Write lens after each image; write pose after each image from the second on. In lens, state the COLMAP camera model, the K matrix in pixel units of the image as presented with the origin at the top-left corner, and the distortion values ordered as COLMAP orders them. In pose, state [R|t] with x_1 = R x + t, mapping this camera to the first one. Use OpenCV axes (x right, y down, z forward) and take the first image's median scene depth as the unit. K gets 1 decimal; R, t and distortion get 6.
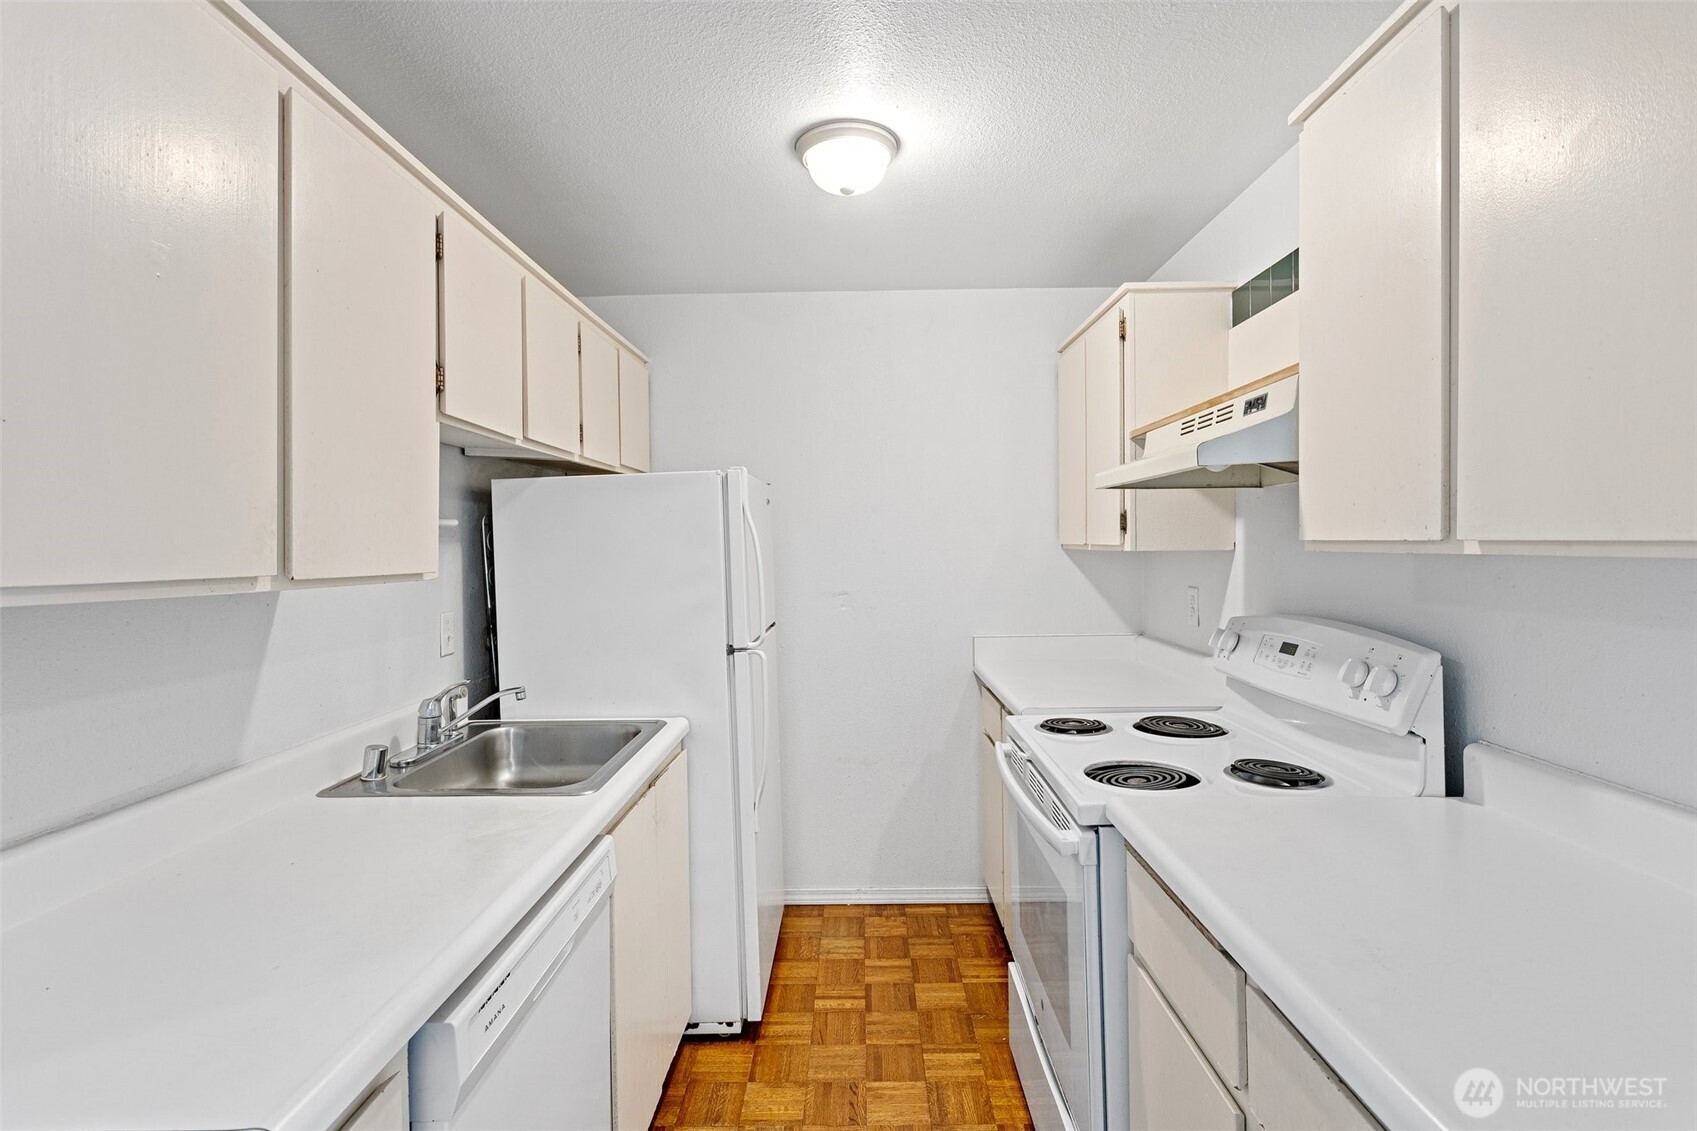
lens RADIAL K [[809.2, 0, 848.5], [0, 809.2, 545.6], [0, 0, 1]] dist [-0.003491, 0.001024]
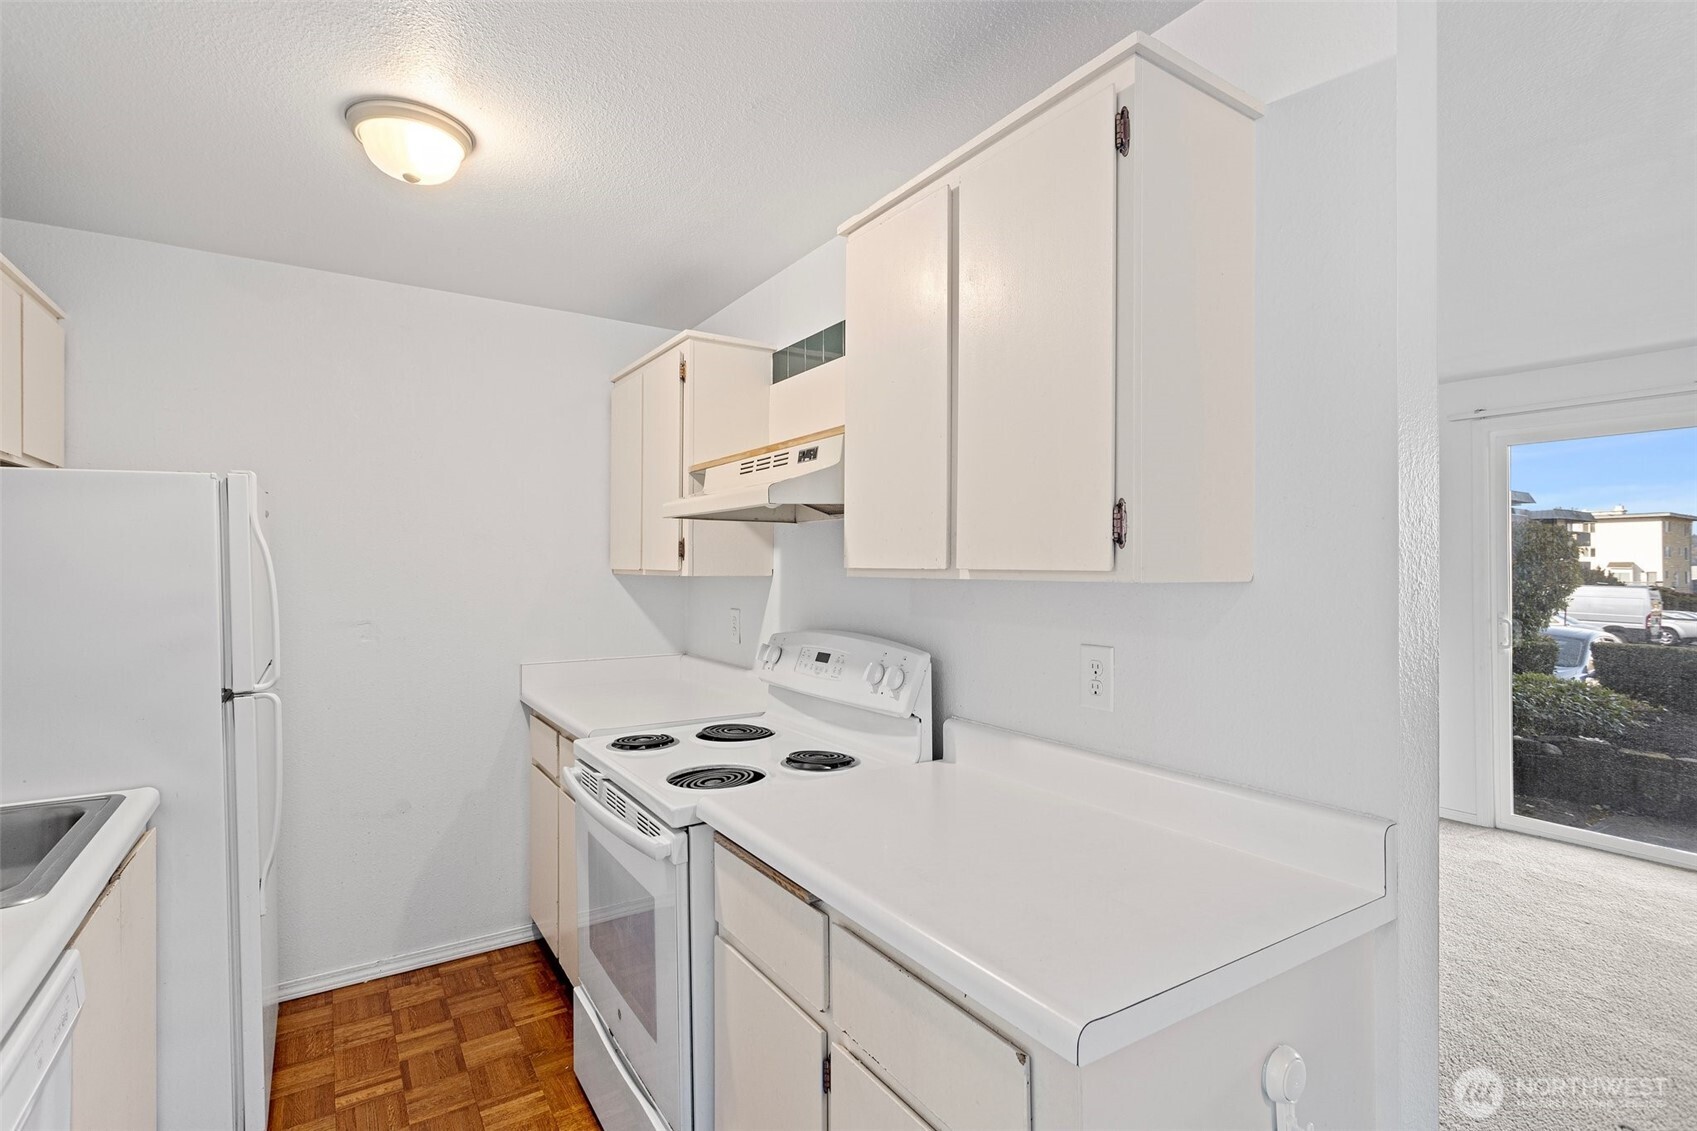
lens RADIAL K [[810.5, 0, 856.7], [0, 810.5, 558.9], [0, 0, 1]] dist [-0.001765, 0.000972]
pose [[0.823966, 0.017356, 0.566374, -0.094385], [-0.008864, 0.999803, -0.017742, 0.001037], [-0.566570, 0.009598, 0.823957, -0.028060]]
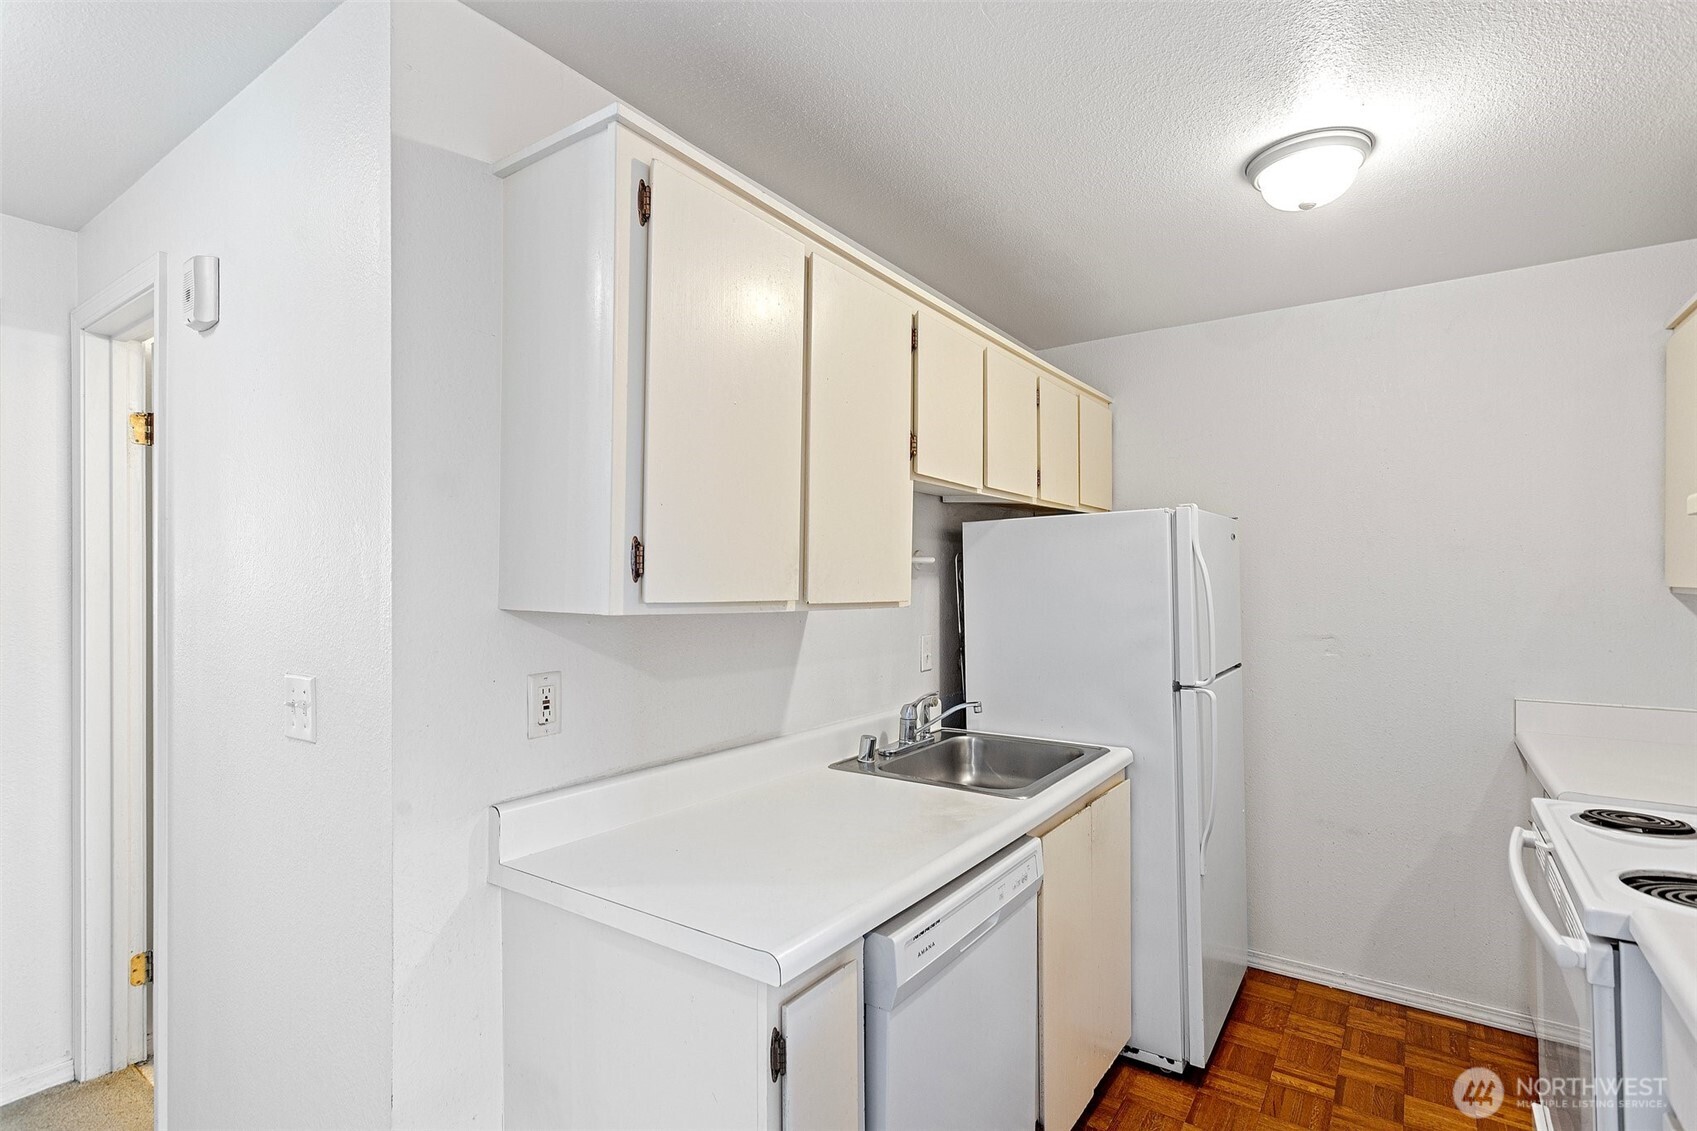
lens RADIAL K [[825.1, 0, 848.5], [0, 825.1, 573.0], [0, 0, 1]] dist [0.002170, 0.001121]
pose [[0.828488, 0.009544, -0.559925, 0.094224], [-0.013208, 0.999910, -0.002500, -0.004403], [0.559851, 0.009466, 0.828539, -0.080554]]
